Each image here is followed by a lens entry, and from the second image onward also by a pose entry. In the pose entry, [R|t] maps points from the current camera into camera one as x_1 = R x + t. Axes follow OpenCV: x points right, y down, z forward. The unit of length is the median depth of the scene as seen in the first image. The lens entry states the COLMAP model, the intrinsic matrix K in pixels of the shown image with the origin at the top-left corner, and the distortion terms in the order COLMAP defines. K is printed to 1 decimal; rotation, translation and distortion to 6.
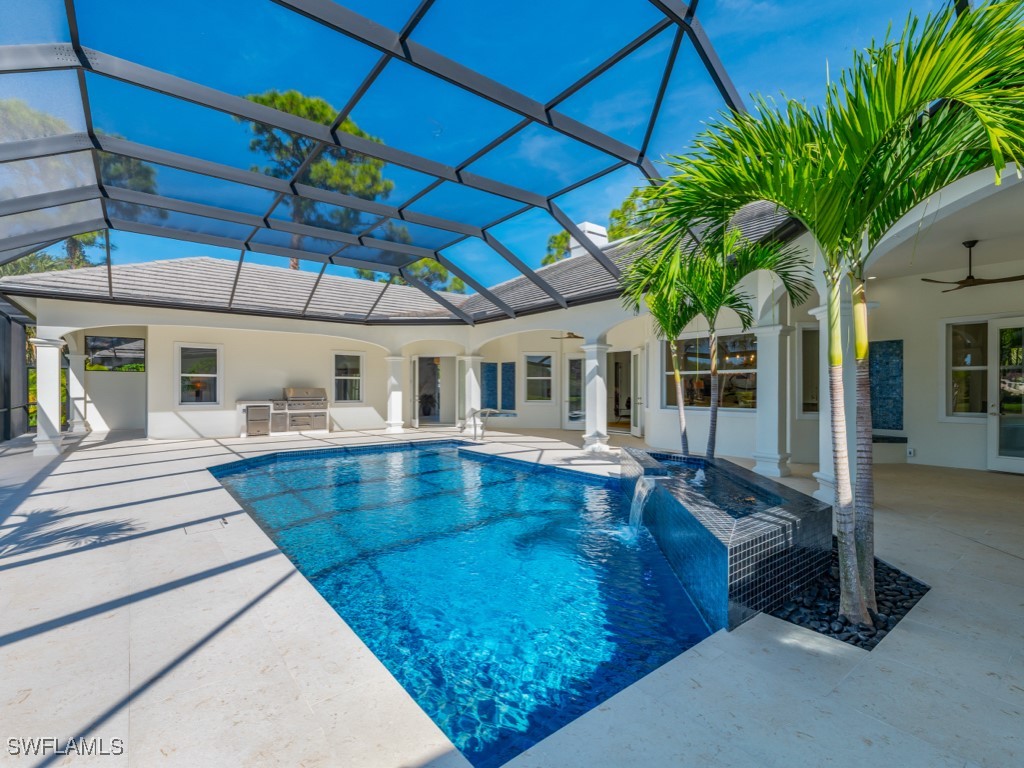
lens RADIAL K [[482.3, 0, 512.5], [0, 482.3, 385.2], [0, 0, 1]] dist [0.000496, -0.001031]
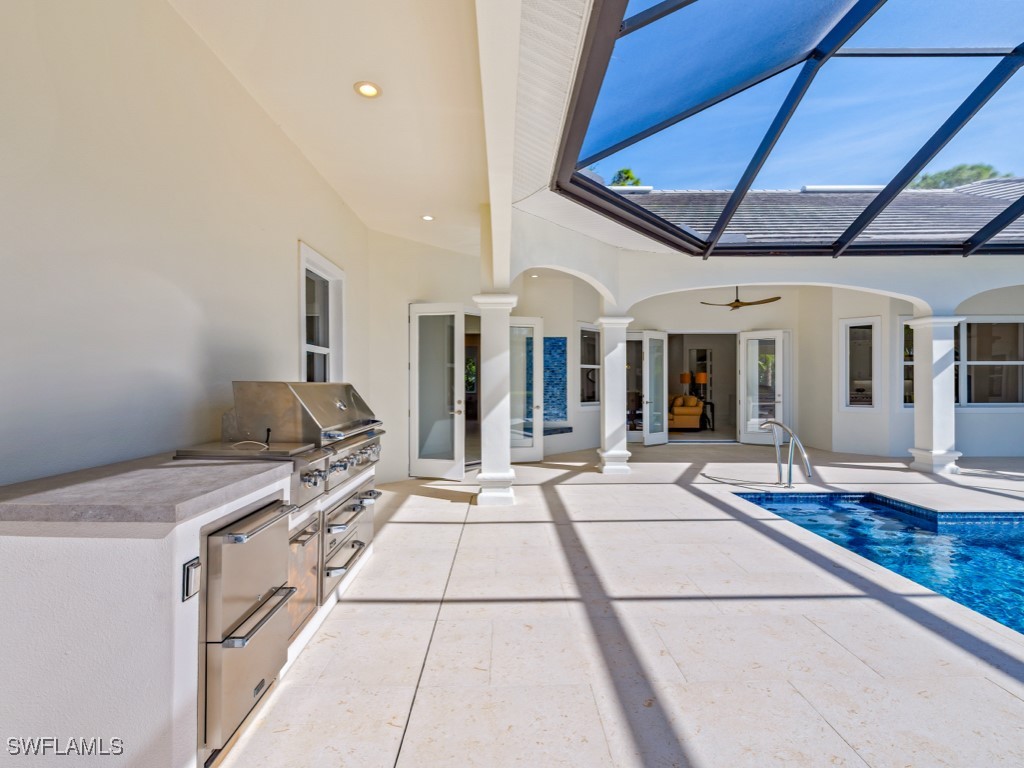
lens RADIAL K [[482.3, 0, 514.0], [0, 482.3, 383.2], [0, 0, 1]] dist [0.000496, -0.001031]
pose [[0.620169, 0.005149, 0.784451, -0.769801], [-0.001593, 0.999985, -0.005304, 0.011962], [-0.784466, 0.002039, 0.620168, 1.140637]]
